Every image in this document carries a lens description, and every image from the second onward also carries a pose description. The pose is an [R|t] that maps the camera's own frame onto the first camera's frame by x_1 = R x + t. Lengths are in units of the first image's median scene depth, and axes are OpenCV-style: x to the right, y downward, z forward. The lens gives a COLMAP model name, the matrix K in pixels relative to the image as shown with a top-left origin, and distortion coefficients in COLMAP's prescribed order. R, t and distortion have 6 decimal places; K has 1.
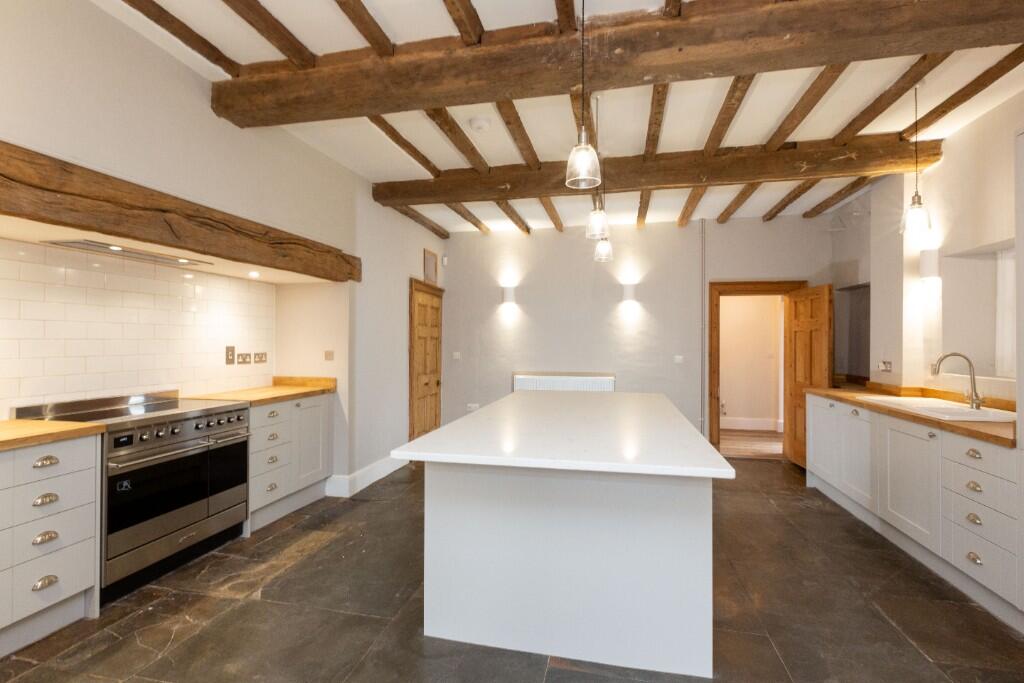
lens RADIAL K [[469.6, 0, 515.4], [0, 469.6, 342.5], [0, 0, 1]] dist [0.000883, 0.001177]
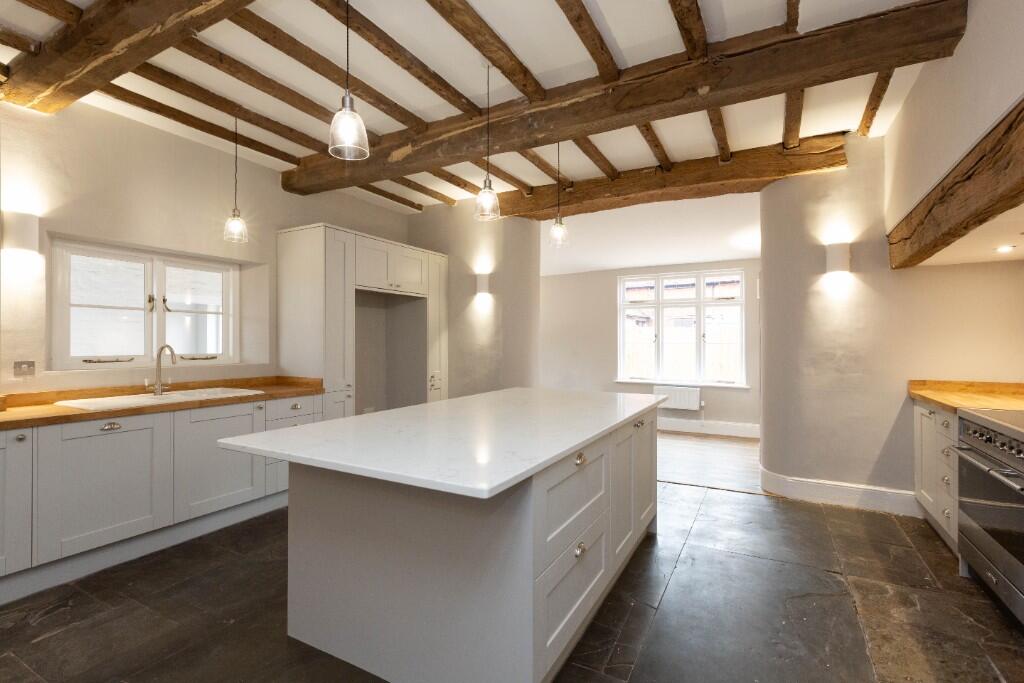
lens RADIAL K [[469.6, 0, 504.4], [0, 469.6, 336.1], [0, 0, 1]] dist [0.000883, 0.001177]
pose [[-0.952489, -0.000411, 0.304574, -0.138546], [-0.003503, 0.999948, -0.009606, 0.012122], [-0.304554, -0.010217, -0.952440, 1.891272]]
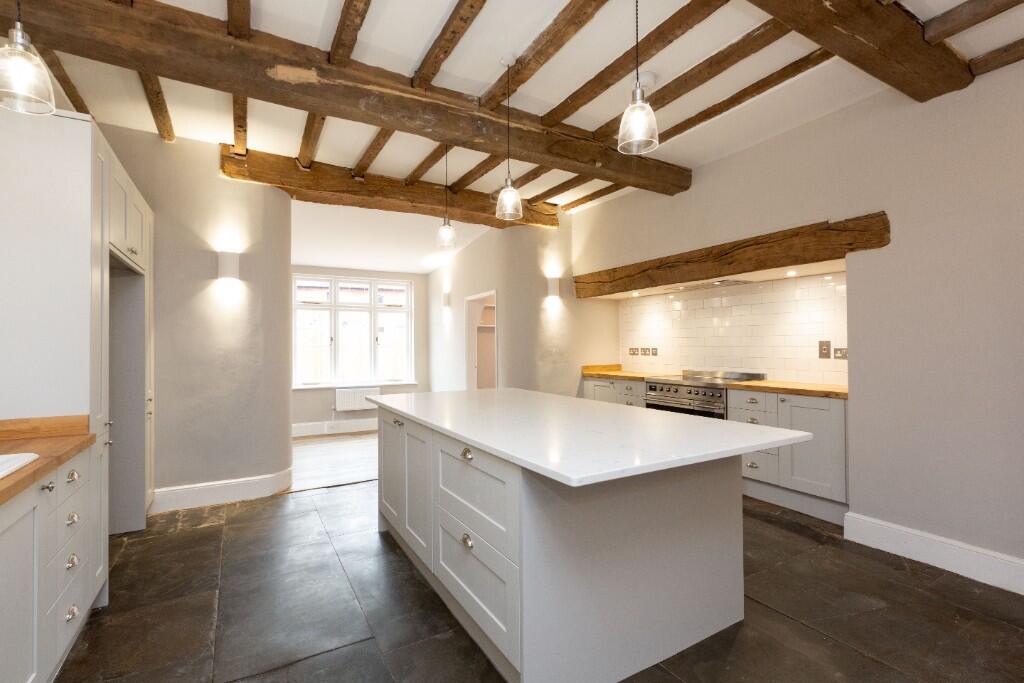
lens RADIAL K [[469.6, 0, 506.8], [0, 469.6, 344.2], [0, 0, 1]] dist [0.000883, 0.001177]
pose [[-0.743135, 0.001982, -0.669139, 0.799203], [0.003301, 0.999994, -0.000704, 0.017764], [0.669134, -0.002732, -0.743137, 1.701927]]
